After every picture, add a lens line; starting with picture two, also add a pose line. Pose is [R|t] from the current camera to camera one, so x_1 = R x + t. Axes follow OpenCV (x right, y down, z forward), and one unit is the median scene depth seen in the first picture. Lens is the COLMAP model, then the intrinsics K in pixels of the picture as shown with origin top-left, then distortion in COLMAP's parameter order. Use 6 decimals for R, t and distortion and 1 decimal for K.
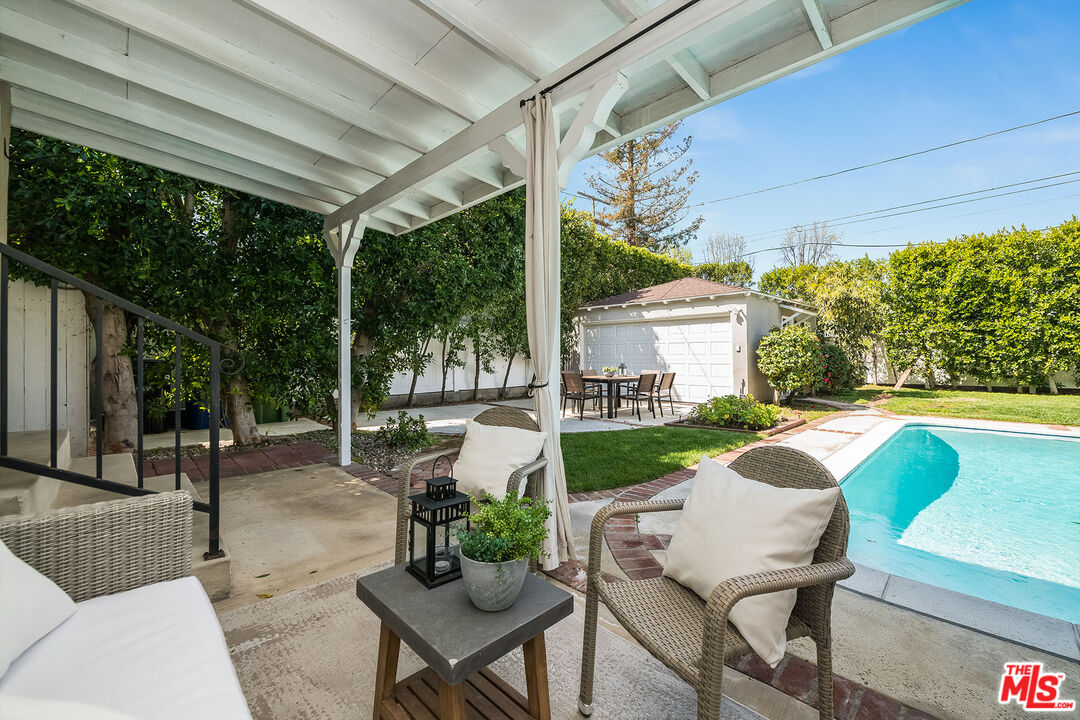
lens RADIAL K [[433.6, 0, 543.1], [0, 433.6, 353.4], [0, 0, 1]] dist [-0.002362, -0.000380]
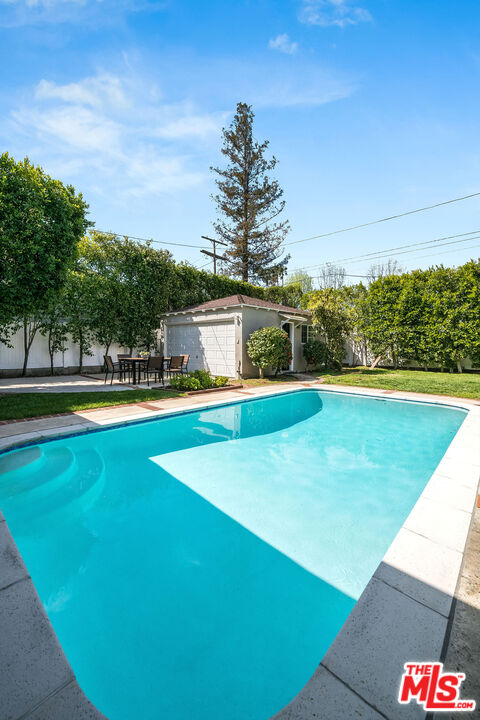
lens RADIAL K [[294.0, 0, 236.9], [0, 294.0, 344.7], [0, 0, 1]] dist [0.000683, 0.000048]
pose [[0.999376, 0.010999, 0.033553, 0.337583], [-0.010982, 0.999939, -0.000678, 0.001909], [-0.033559, 0.000309, 0.999437, -0.041600]]
